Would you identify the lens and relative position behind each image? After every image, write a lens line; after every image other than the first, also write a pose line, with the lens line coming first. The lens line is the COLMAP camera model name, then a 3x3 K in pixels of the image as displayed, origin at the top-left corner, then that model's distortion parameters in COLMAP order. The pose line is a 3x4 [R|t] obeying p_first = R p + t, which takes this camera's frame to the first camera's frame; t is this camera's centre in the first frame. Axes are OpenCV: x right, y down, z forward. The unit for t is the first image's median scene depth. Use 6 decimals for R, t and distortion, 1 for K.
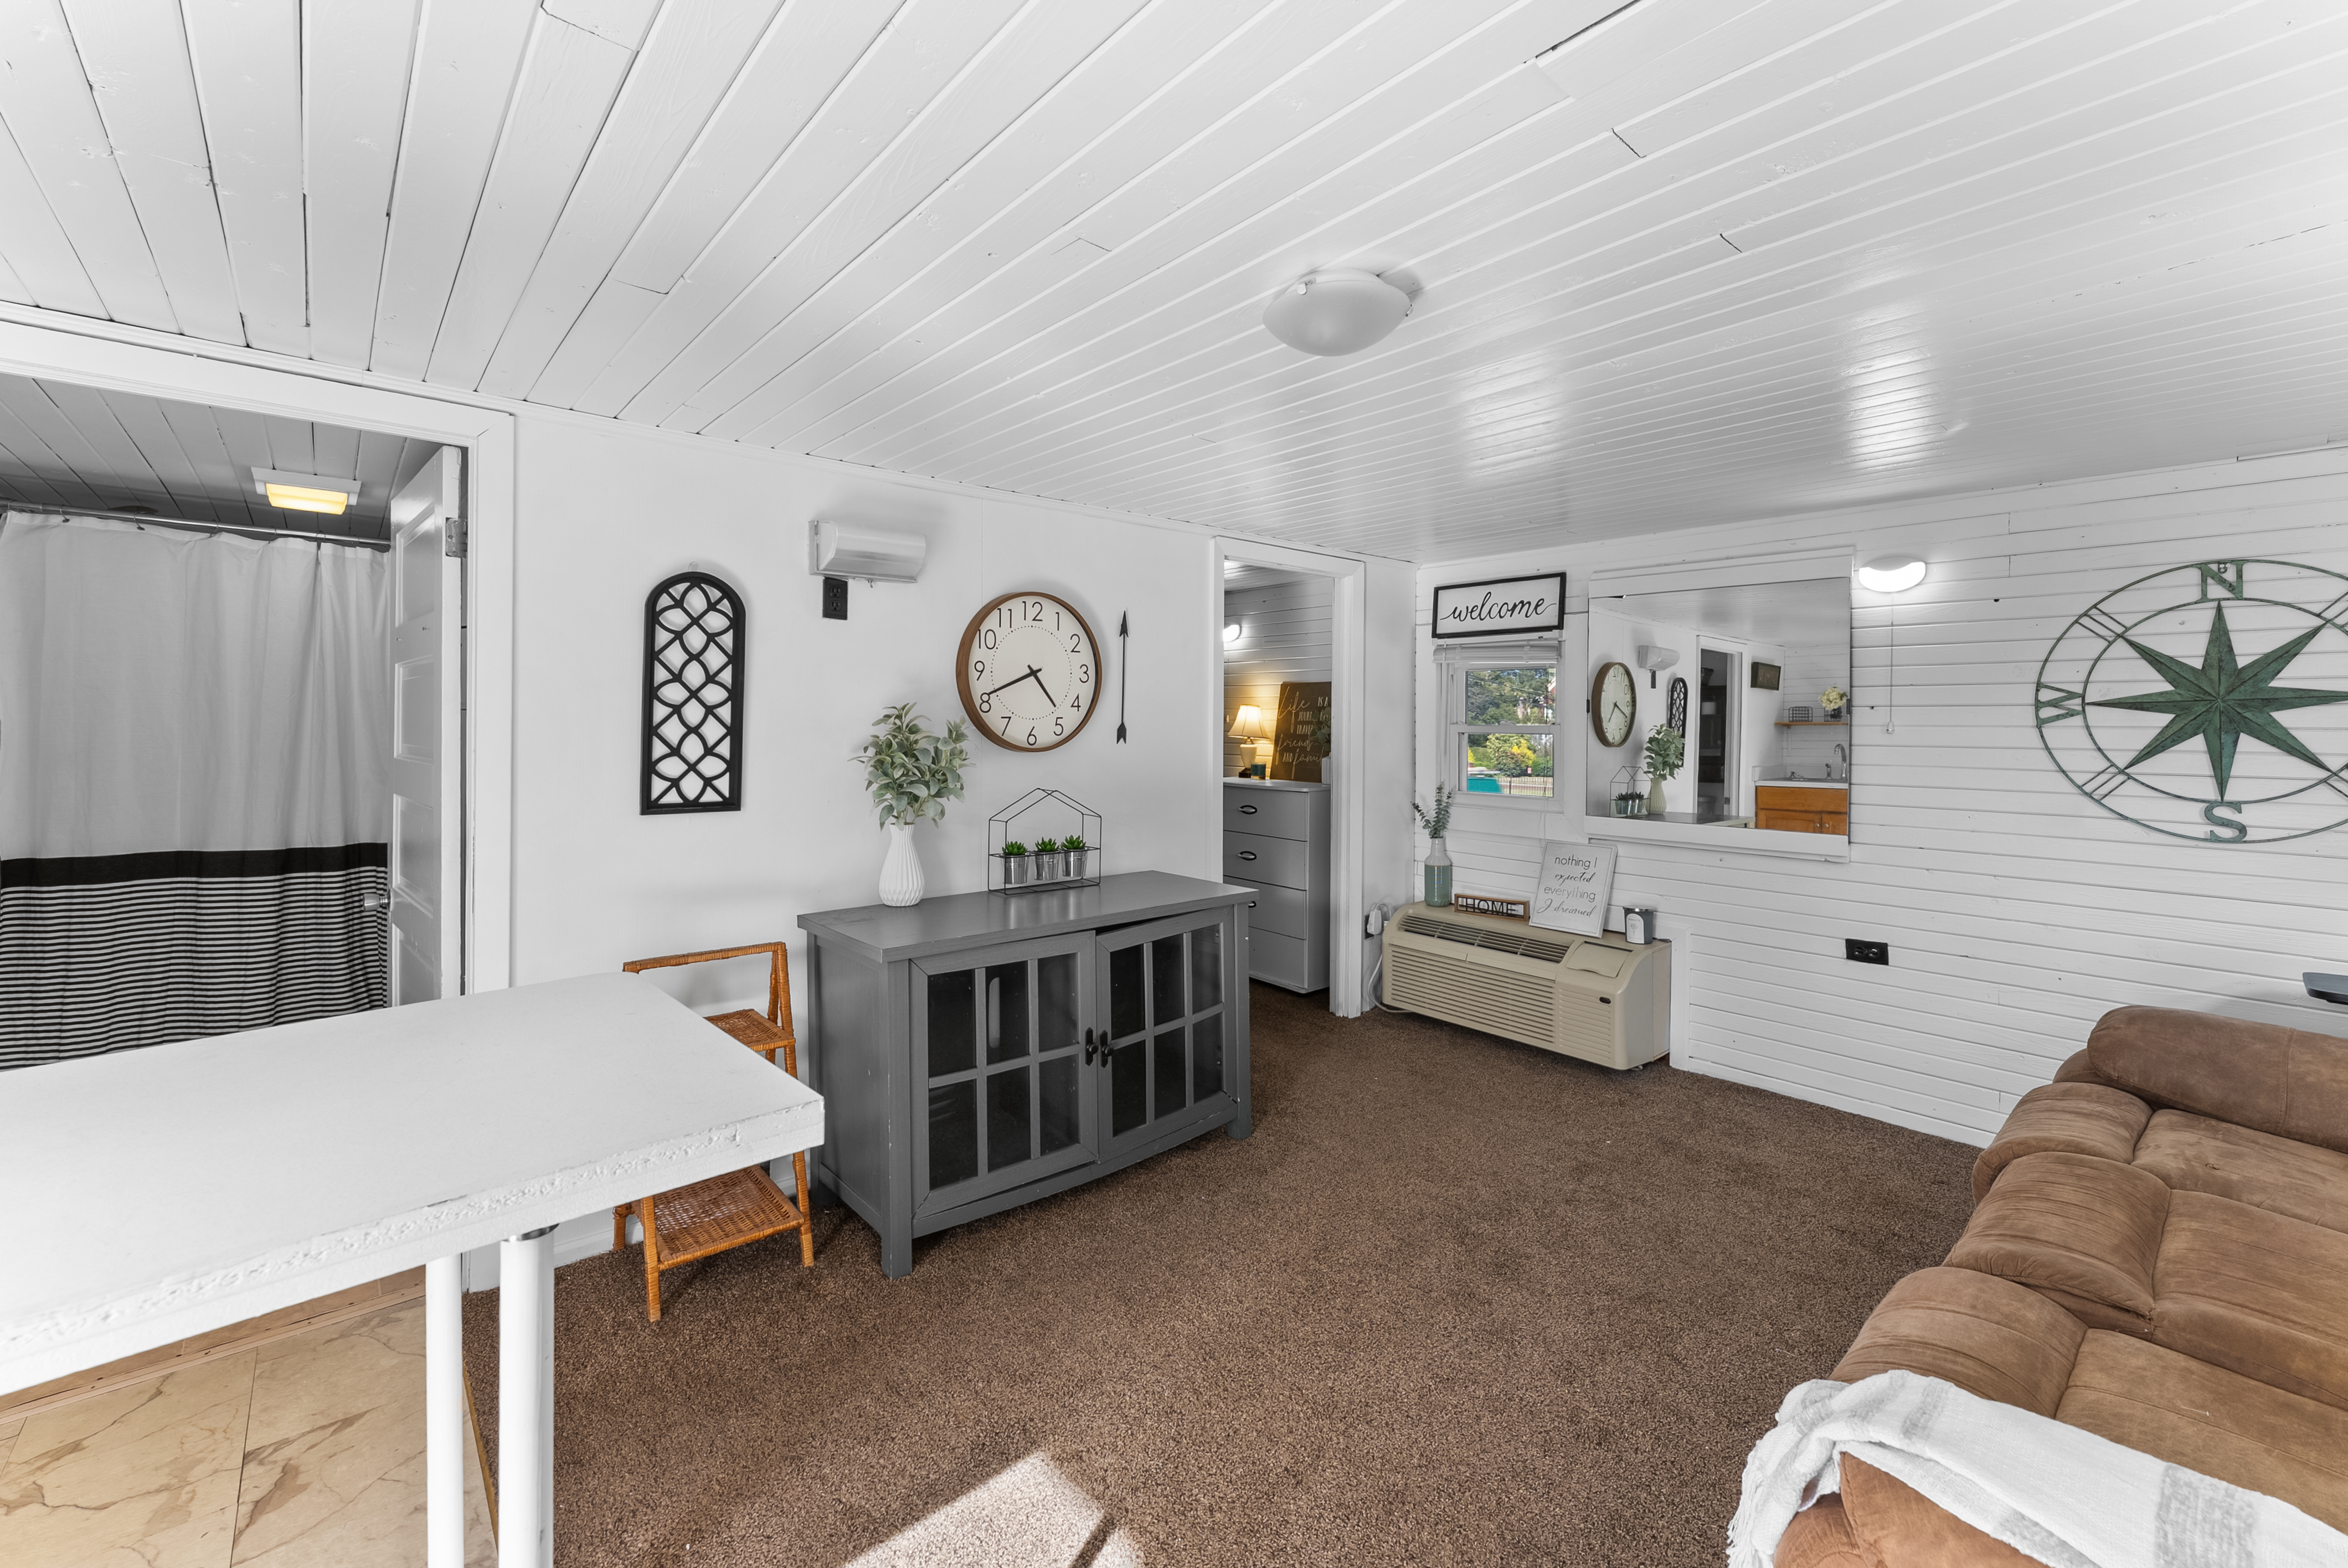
lens RADIAL K [[969.9, 0, 1180.8], [0, 969.9, 727.4], [0, 0, 1]] dist [-0.001185, -0.000330]
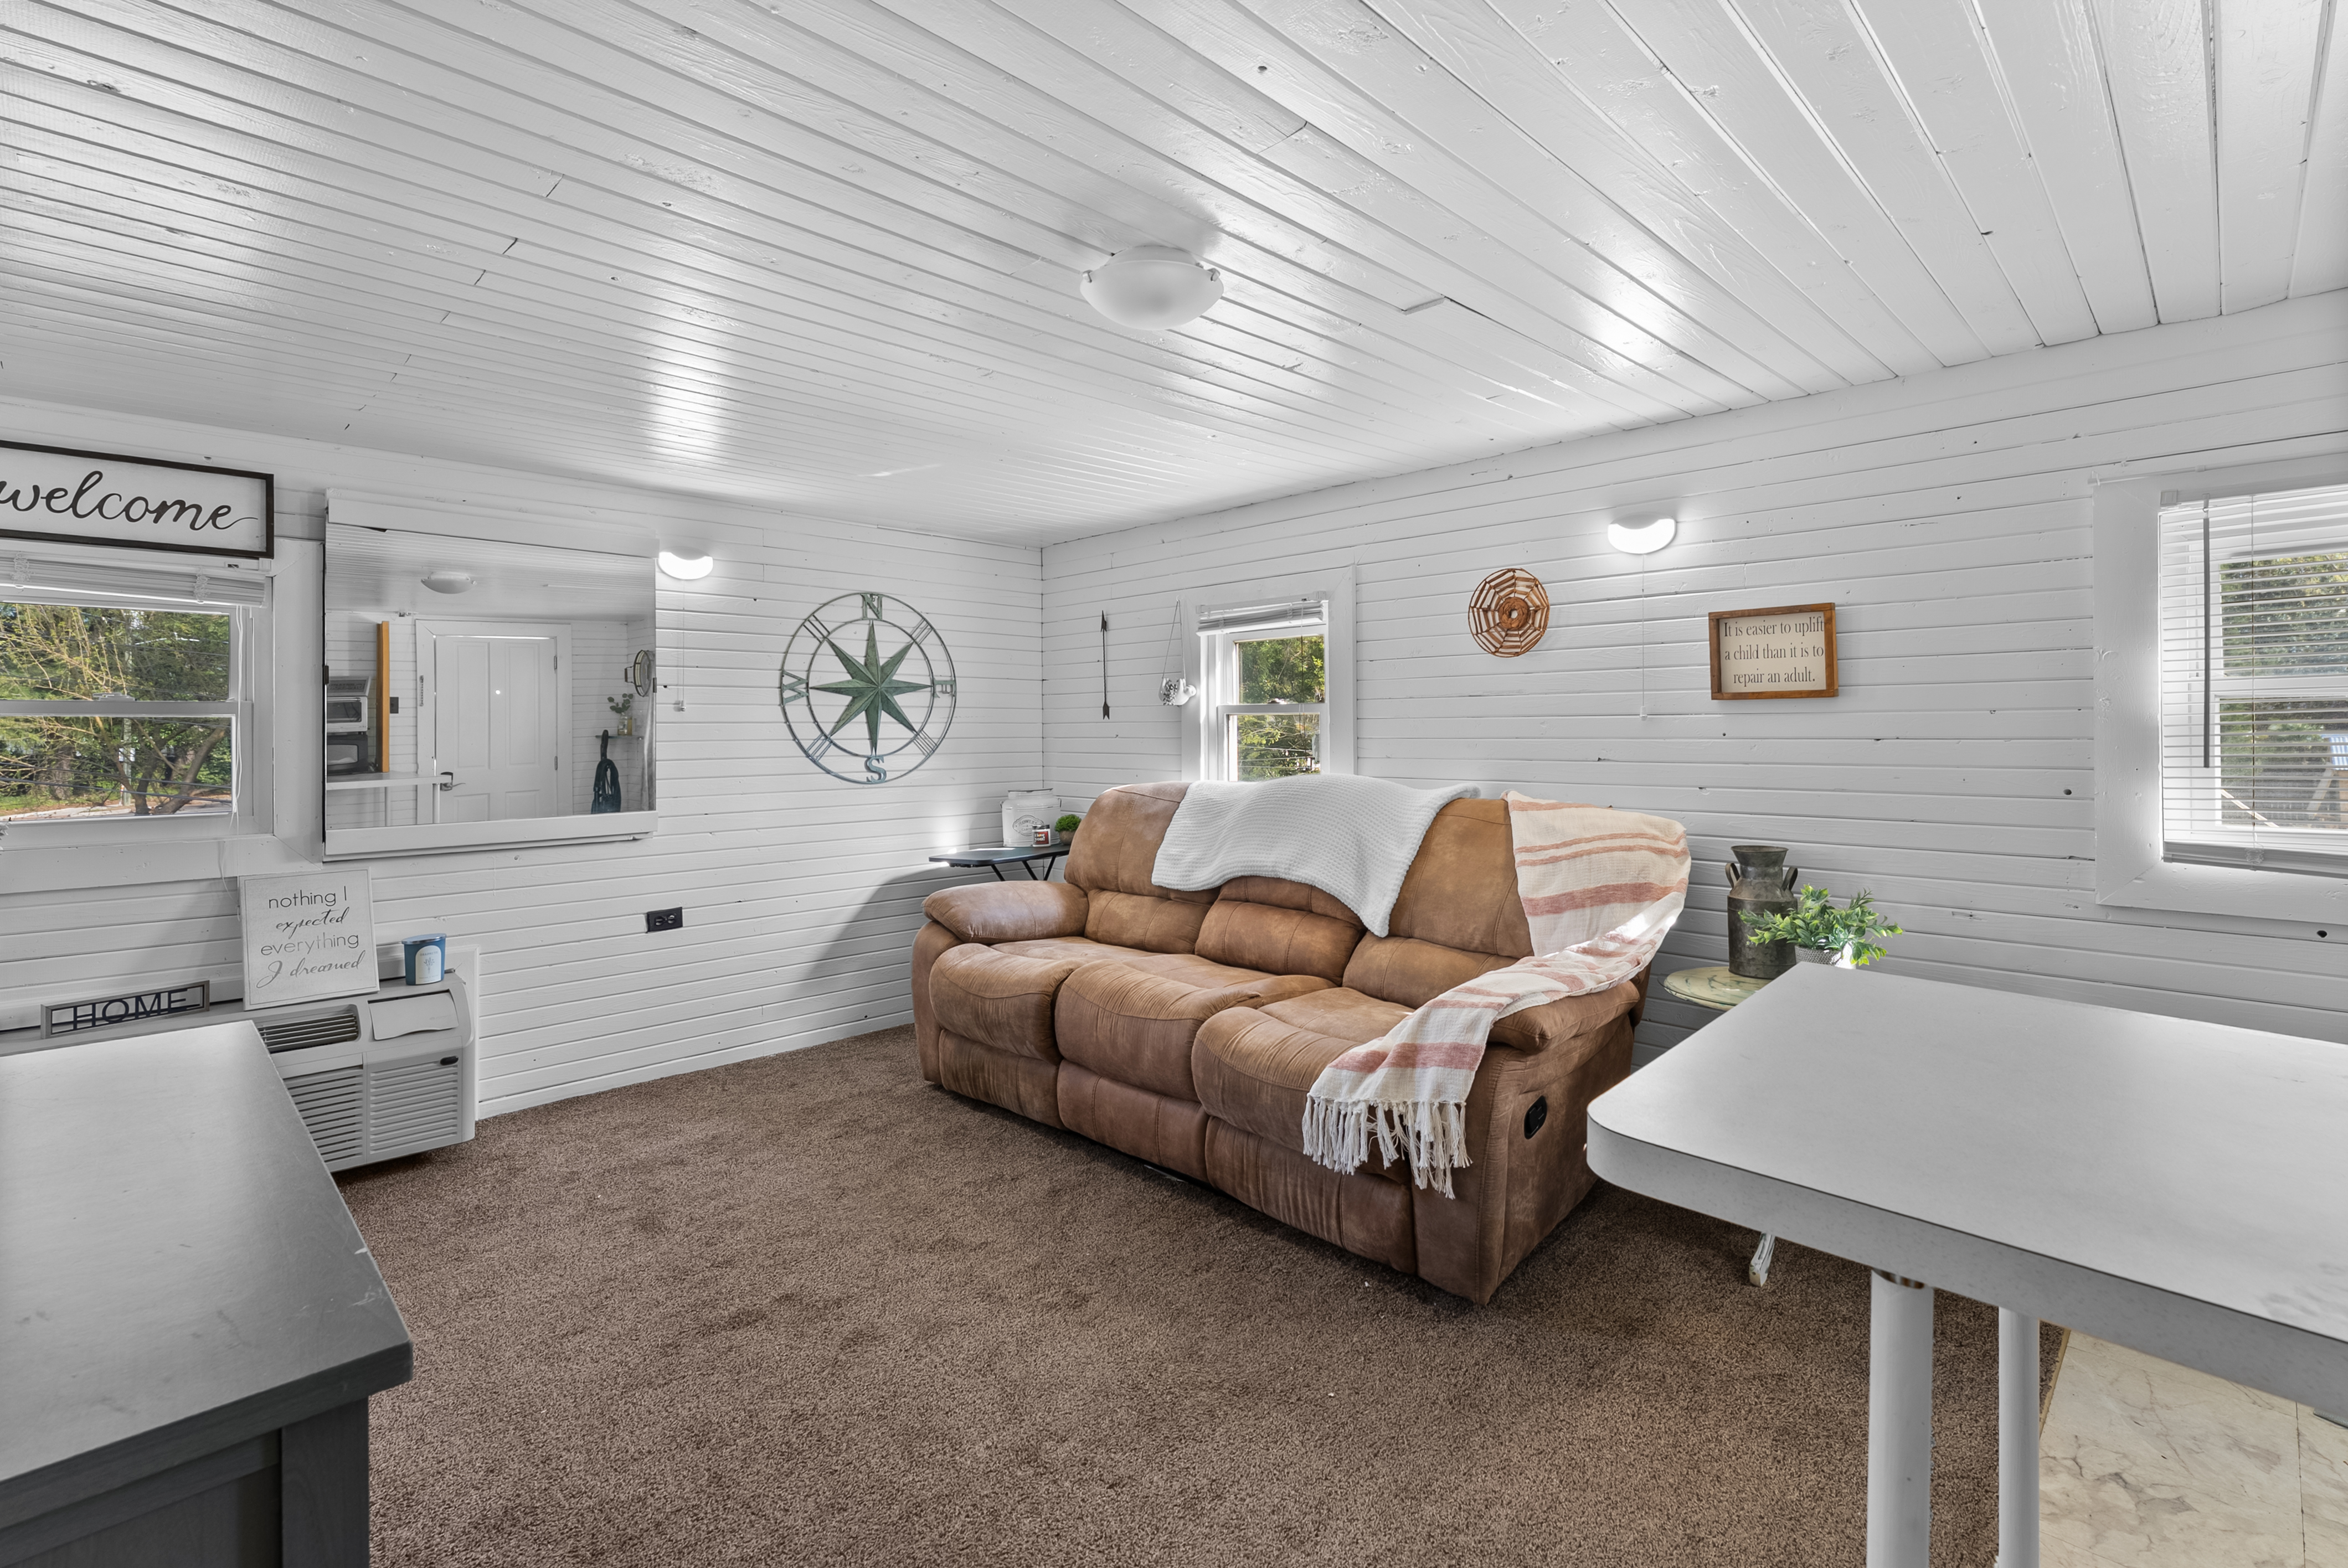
lens RADIAL K [[1067.1, 0, 1179.1], [0, 1067.1, 715.0], [0, 0, 1]] dist [-0.001116, -0.000099]
pose [[-0.063382, -0.003365, 0.997984, -0.540475], [0.002425, 0.999991, 0.003526, 0.008614], [-0.997986, 0.002644, -0.063374, 0.588649]]
